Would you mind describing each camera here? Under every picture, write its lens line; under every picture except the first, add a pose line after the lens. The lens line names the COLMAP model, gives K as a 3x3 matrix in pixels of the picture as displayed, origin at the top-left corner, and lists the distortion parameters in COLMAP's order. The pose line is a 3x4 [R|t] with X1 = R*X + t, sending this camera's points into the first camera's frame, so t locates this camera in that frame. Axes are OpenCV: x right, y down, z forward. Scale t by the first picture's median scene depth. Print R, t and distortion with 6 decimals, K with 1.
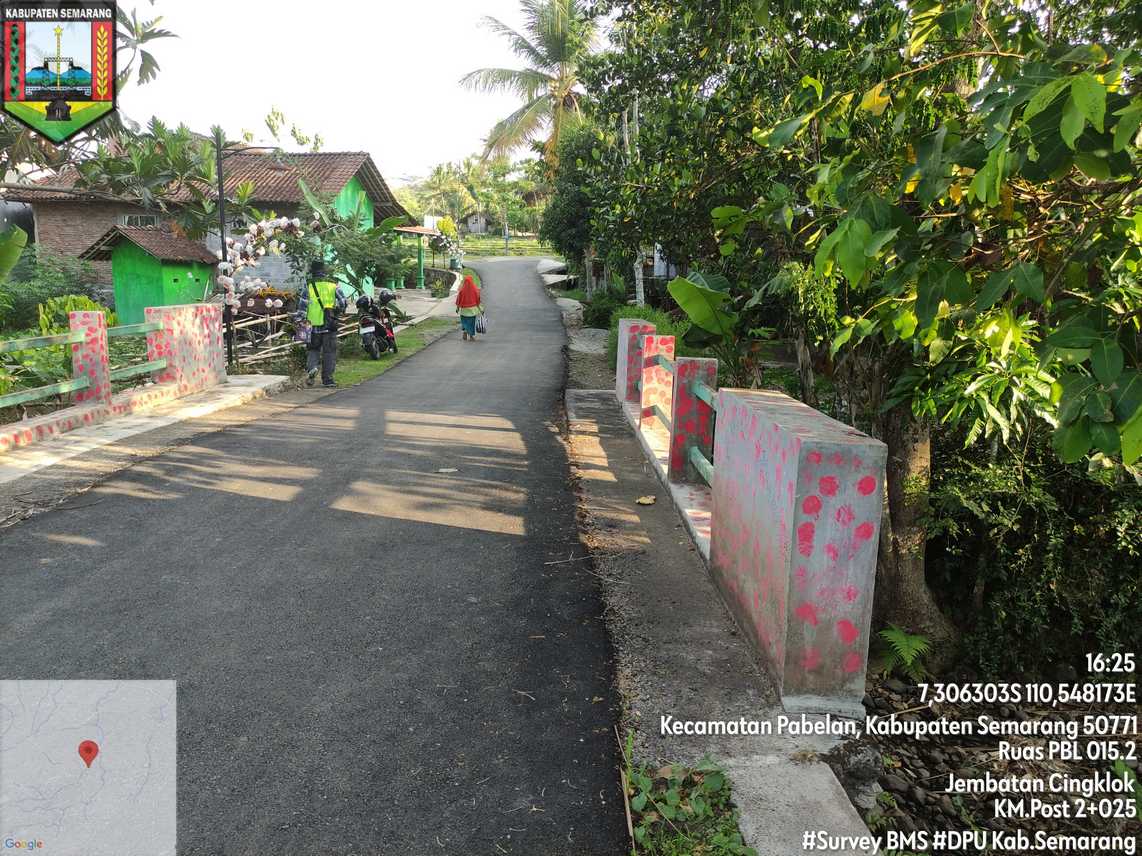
lens RADIAL K [[838.0, 0, 571.2], [0, 838.0, 428.4], [0, 0, 1]] dist [0.050256, -0.049245]
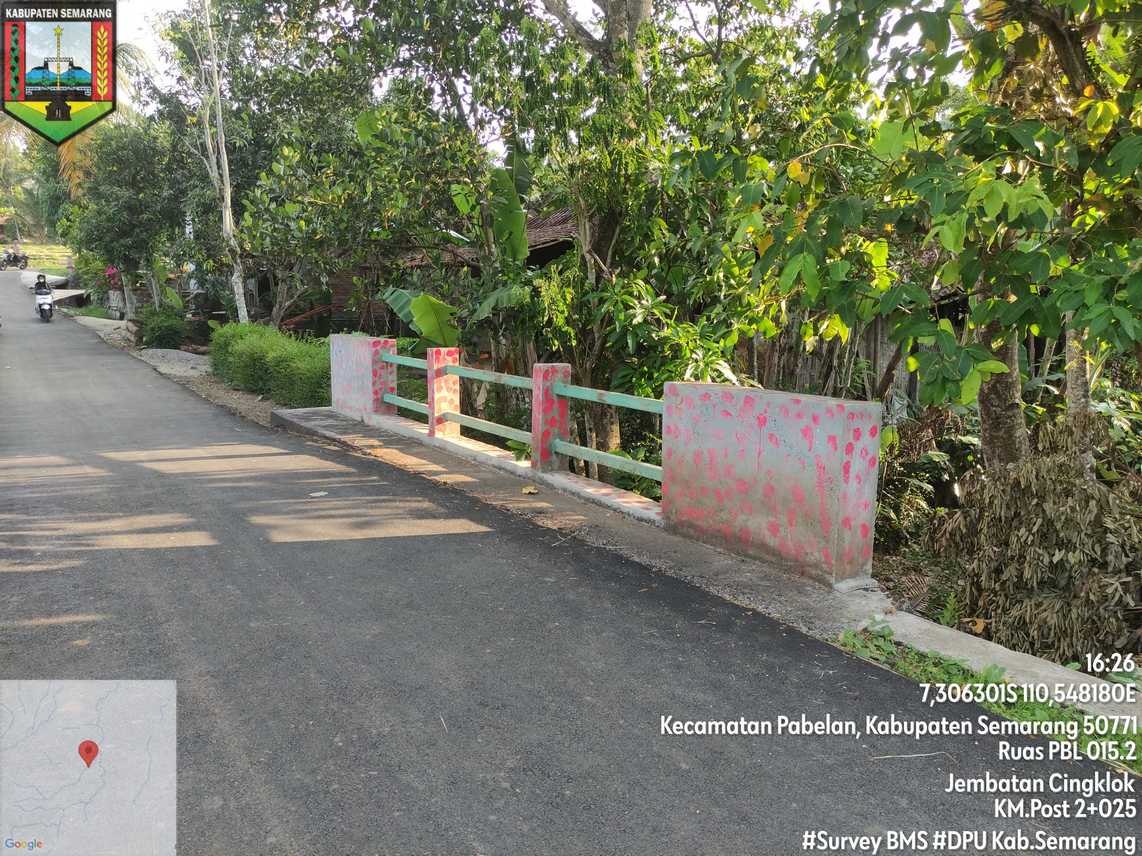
lens RADIAL K [[838.0, 0, 571.2], [0, 838.0, 428.3], [0, 0, 1]] dist [0.050256, -0.049245]
pose [[0.837644, -0.104880, 0.536053, -0.280977], [0.111878, 0.993529, 0.019563, -0.008720], [-0.534636, 0.043586, 0.843958, 0.002705]]
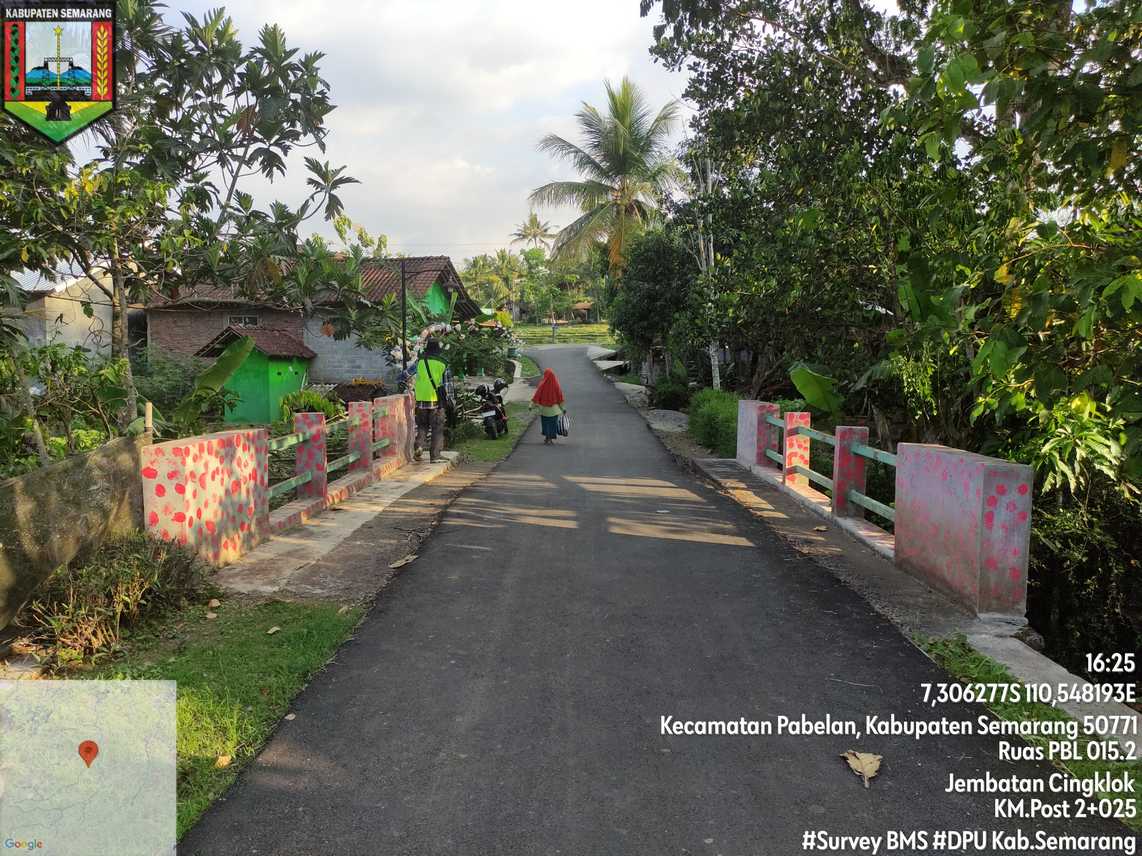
lens RADIAL K [[838.0, 0, 570.4], [0, 838.0, 428.4], [0, 0, 1]] dist [0.050256, -0.049245]
pose [[0.999421, -0.014891, -0.030609, -0.170638], [0.011812, 0.995076, -0.098413, 0.032052], [0.031924, 0.097995, 0.994675, -0.257999]]
